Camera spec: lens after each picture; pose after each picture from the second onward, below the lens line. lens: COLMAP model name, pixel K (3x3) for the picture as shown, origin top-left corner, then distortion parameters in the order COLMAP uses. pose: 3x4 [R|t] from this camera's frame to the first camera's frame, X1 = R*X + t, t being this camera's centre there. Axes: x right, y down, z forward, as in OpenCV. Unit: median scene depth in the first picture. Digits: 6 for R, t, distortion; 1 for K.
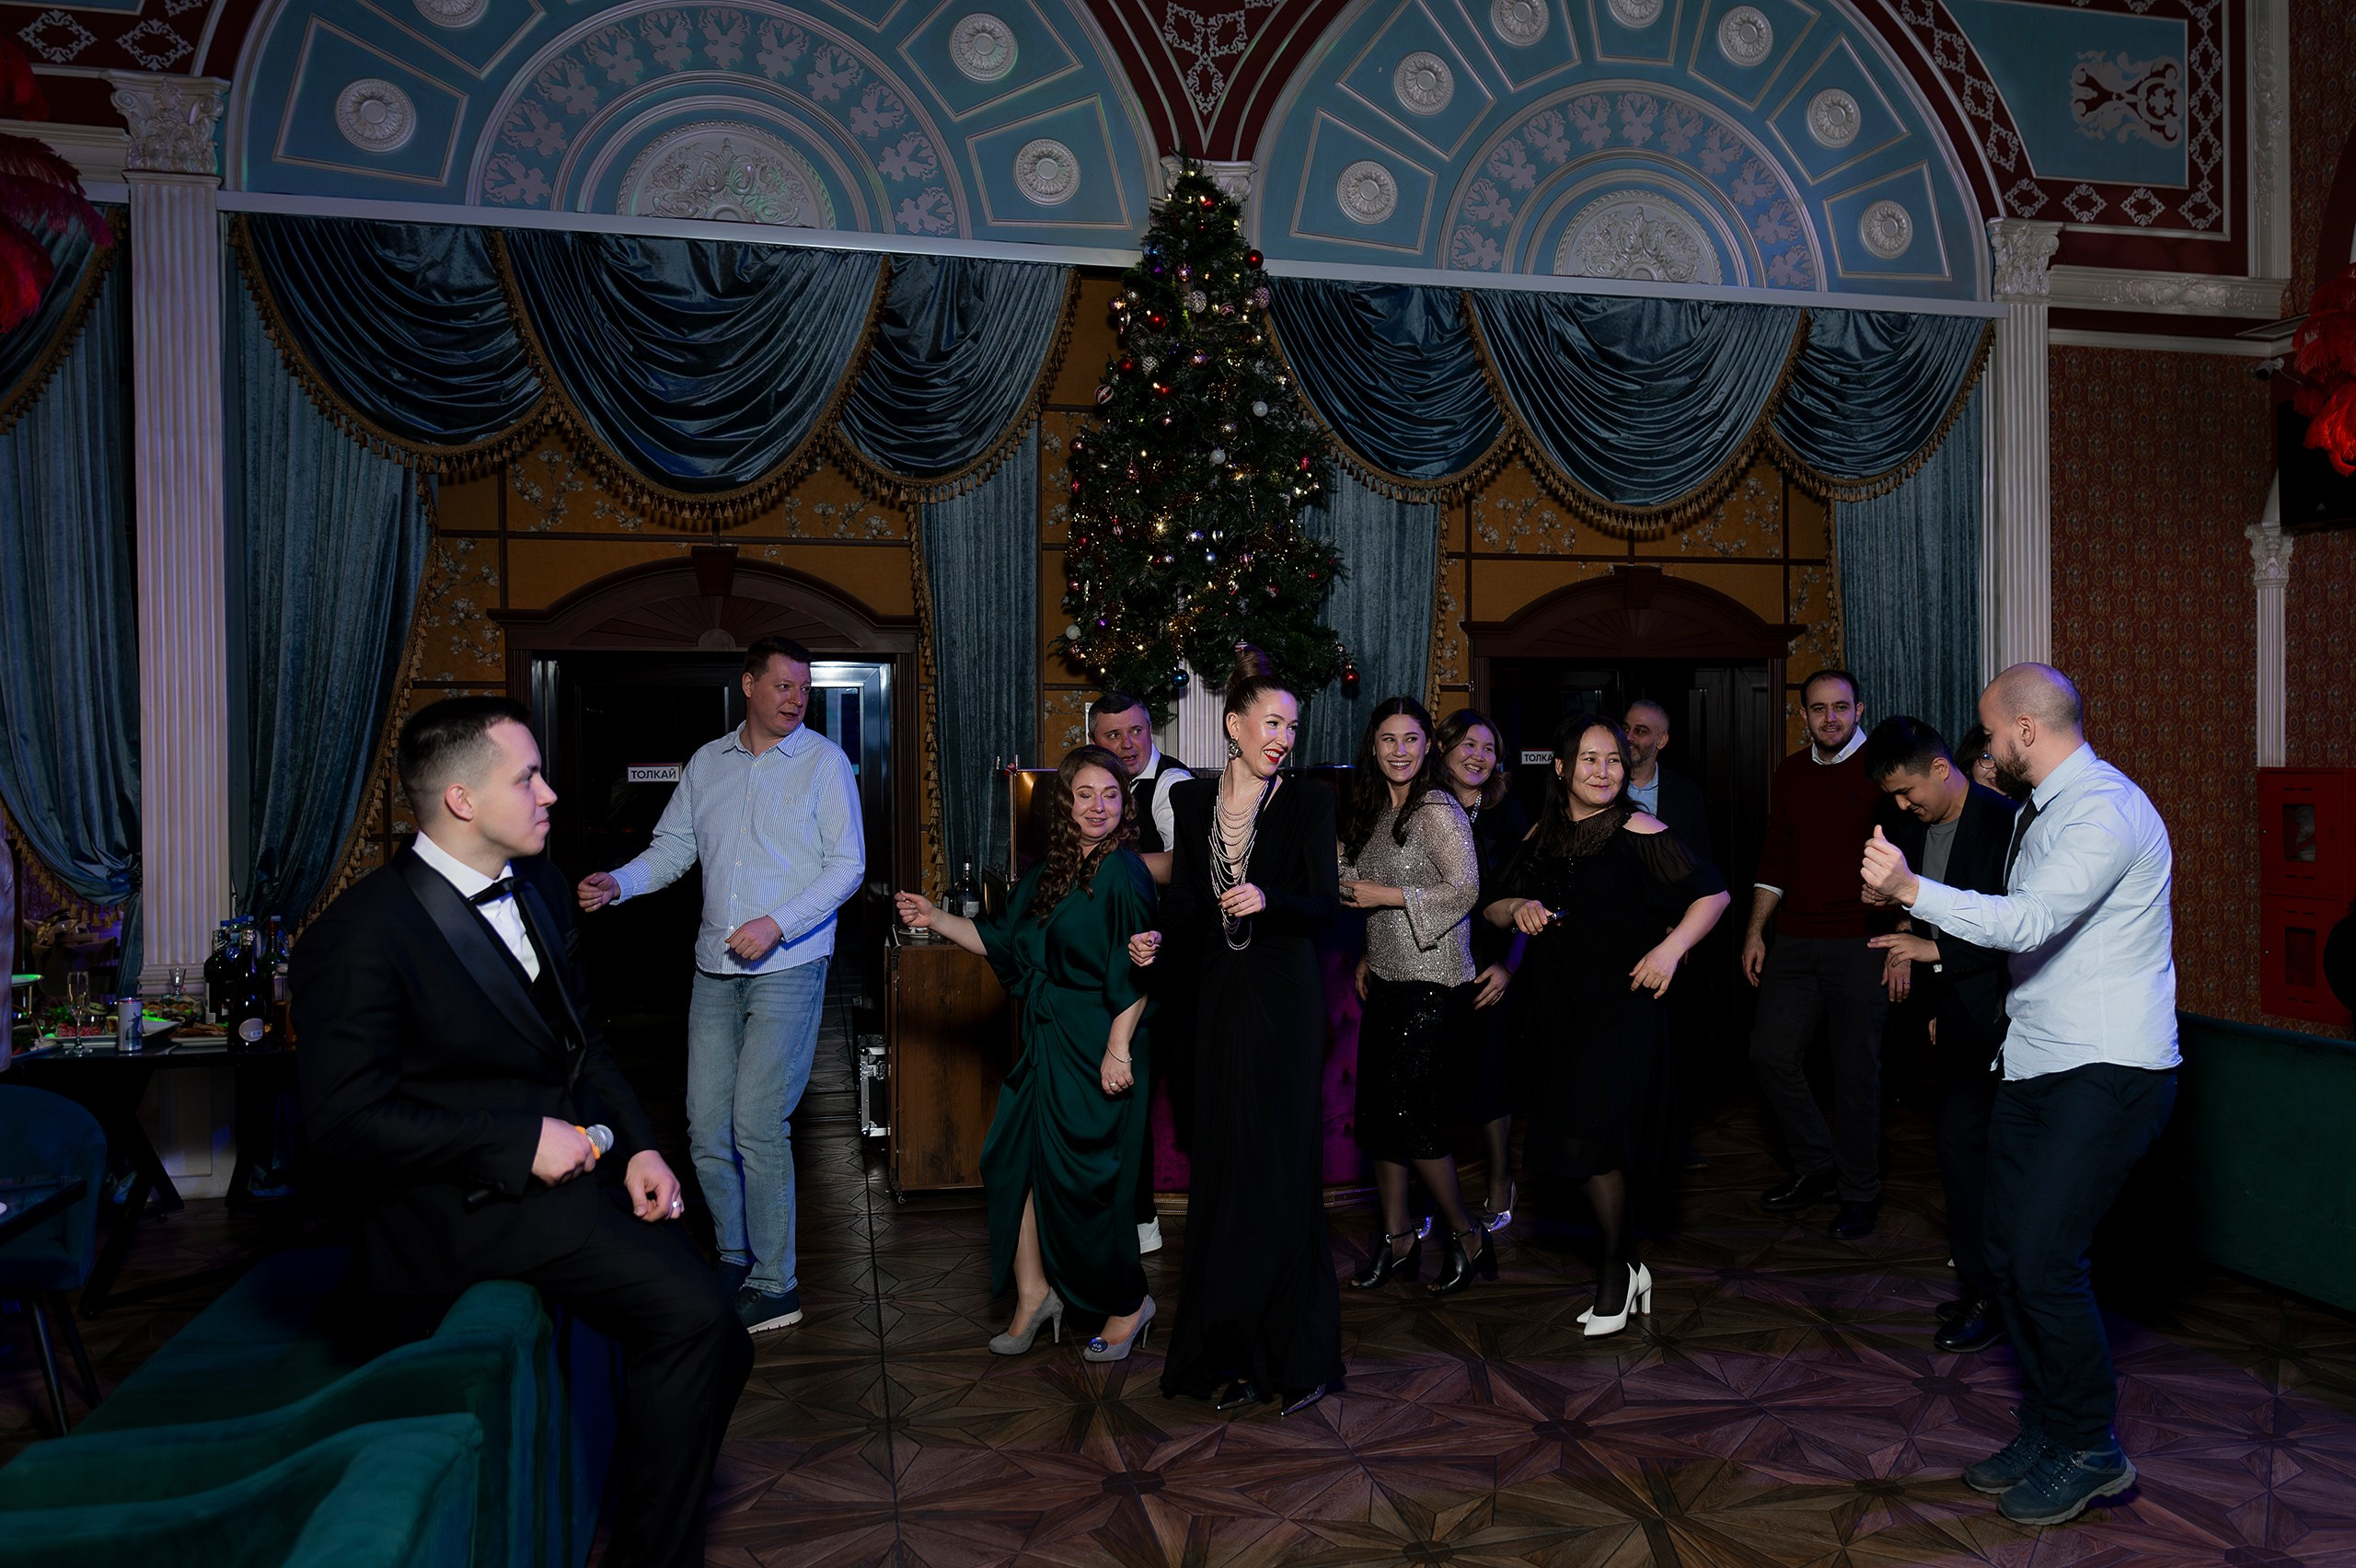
lens RADIAL K [[1723.6, 0, 1179.1], [0, 1723.6, 772.8], [0, 0, 1]] dist [0.012369, 0.004146]
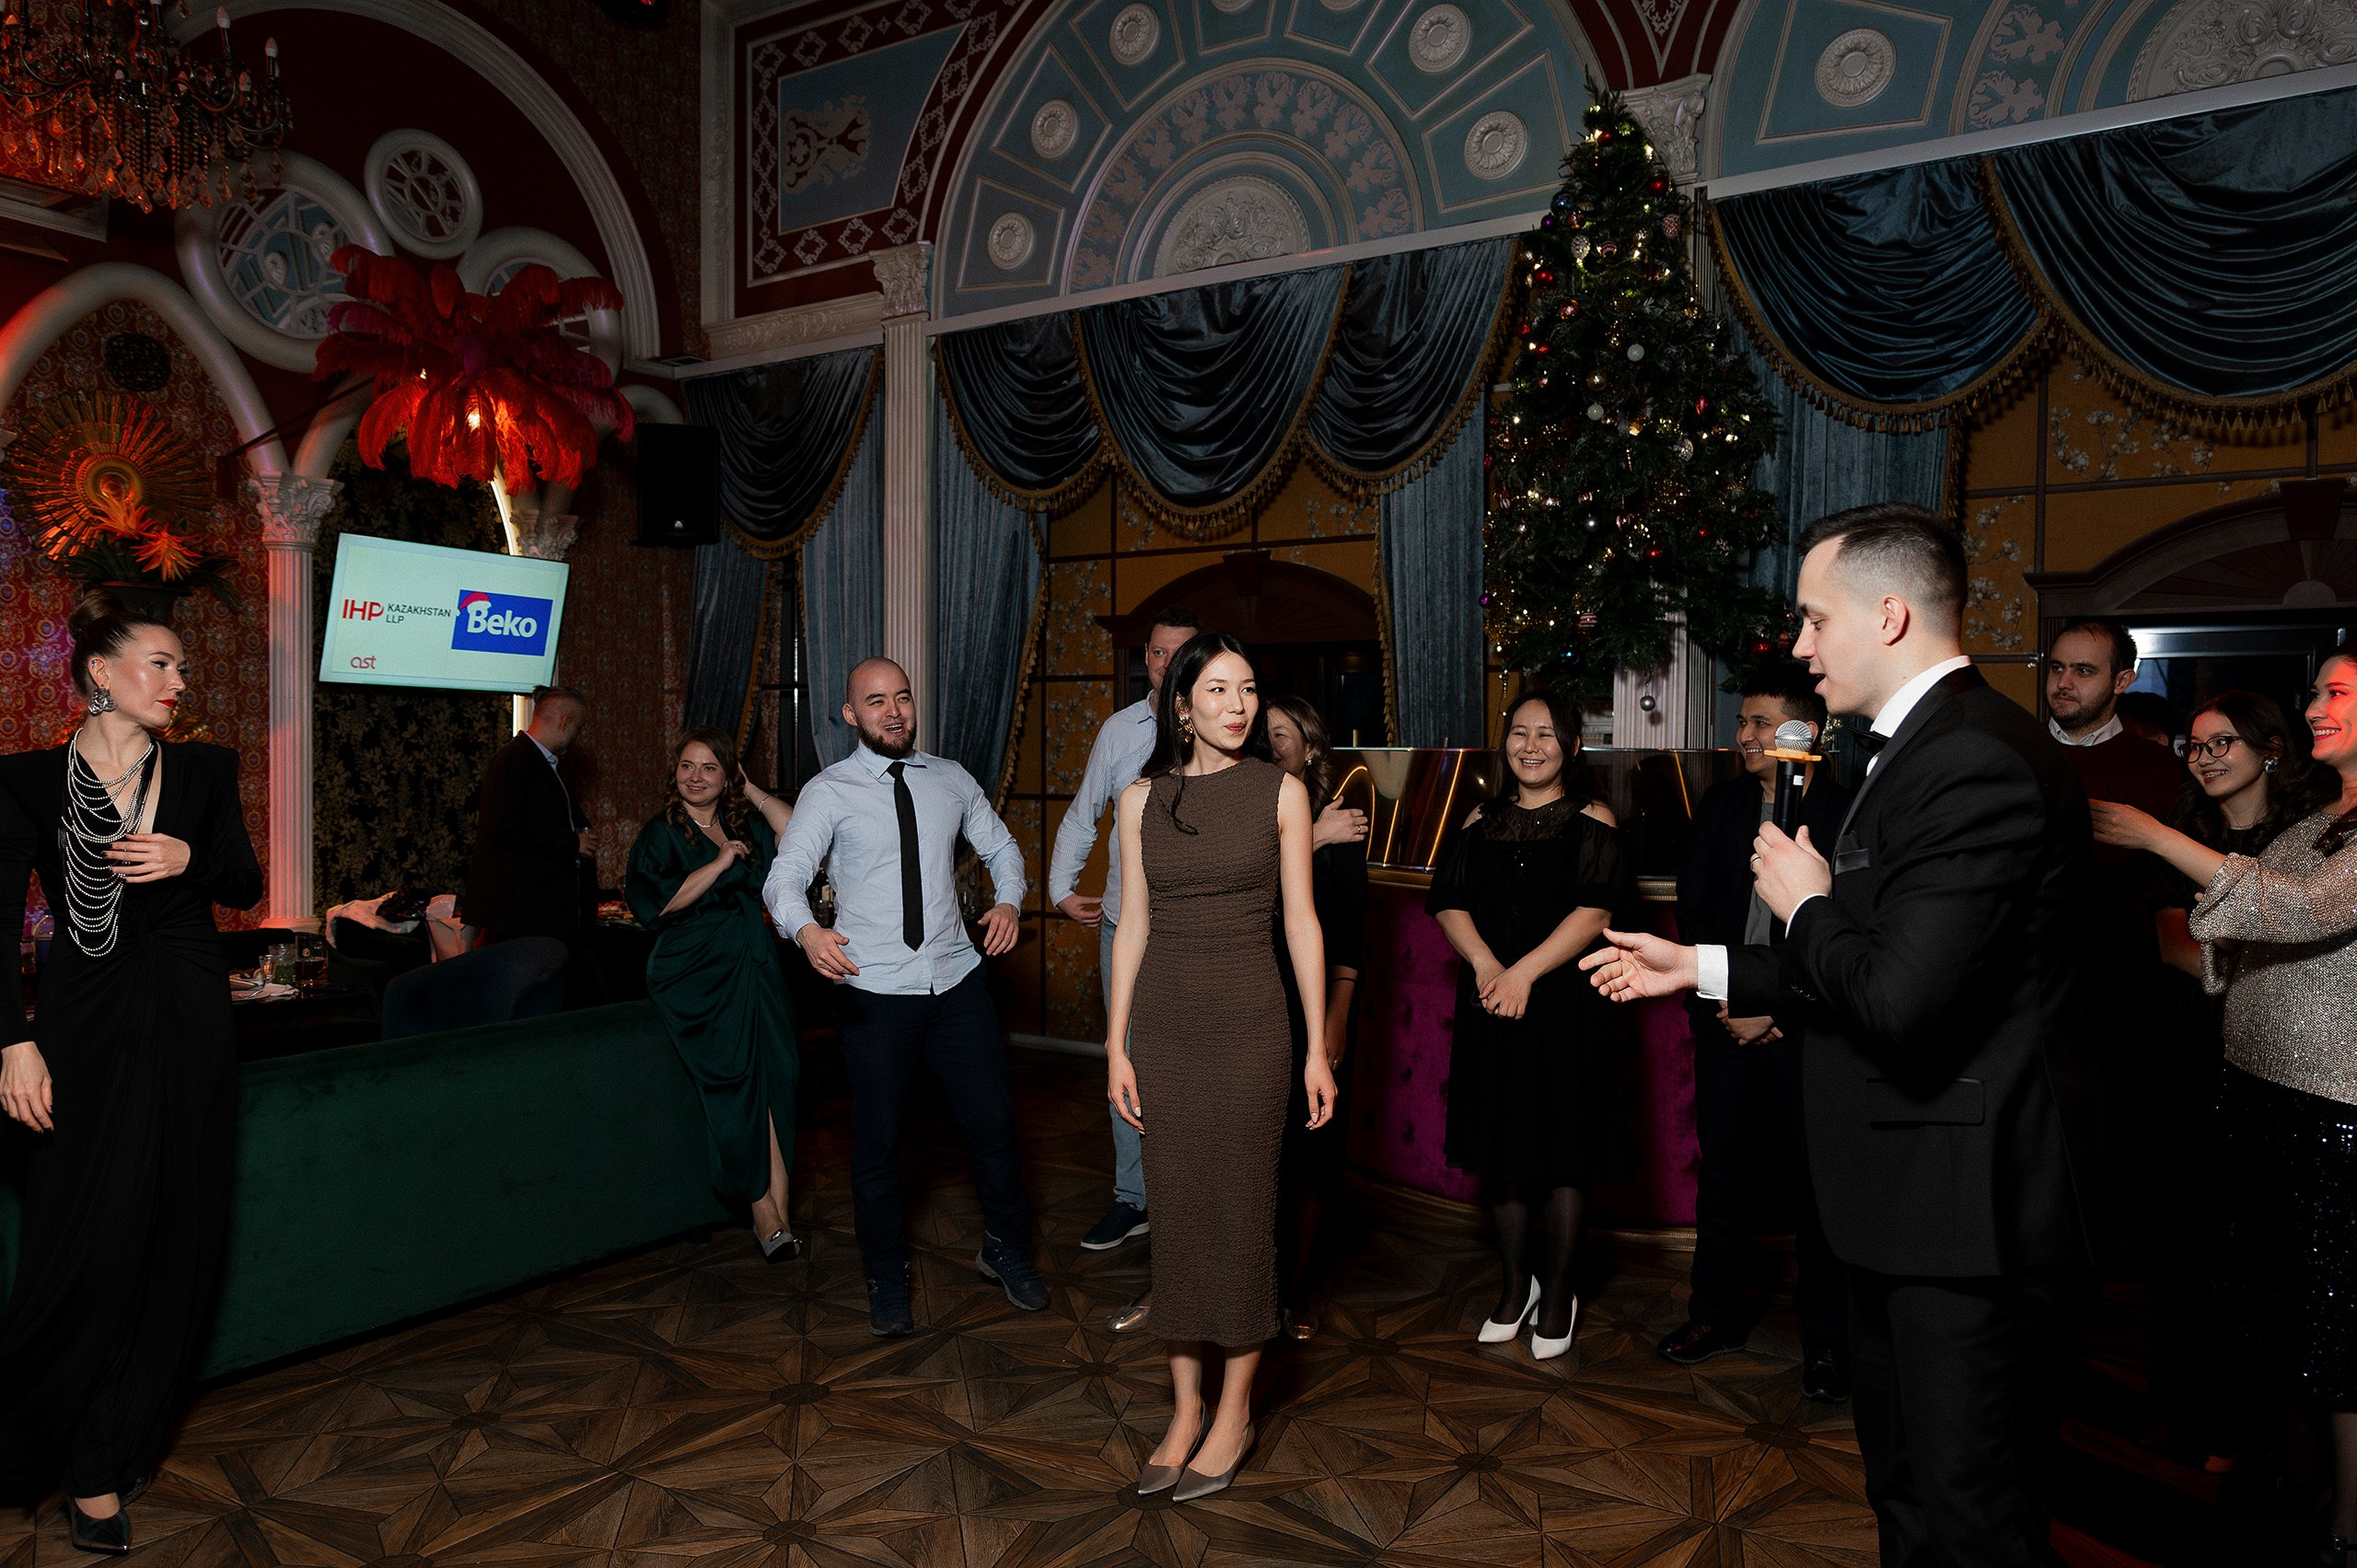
lens RADIAL K [[1538.2, 0, 1178.5], [0, 1538.2, 784.0], [0, 0, 1]] dist [-0.003218, 0.003565]
pose [[0.713176, 0.029774, -0.700352, 0.428000], [-0.018156, 0.999547, 0.024005, -0.001325], [0.700750, -0.004405, 0.713394, 0.249675]]
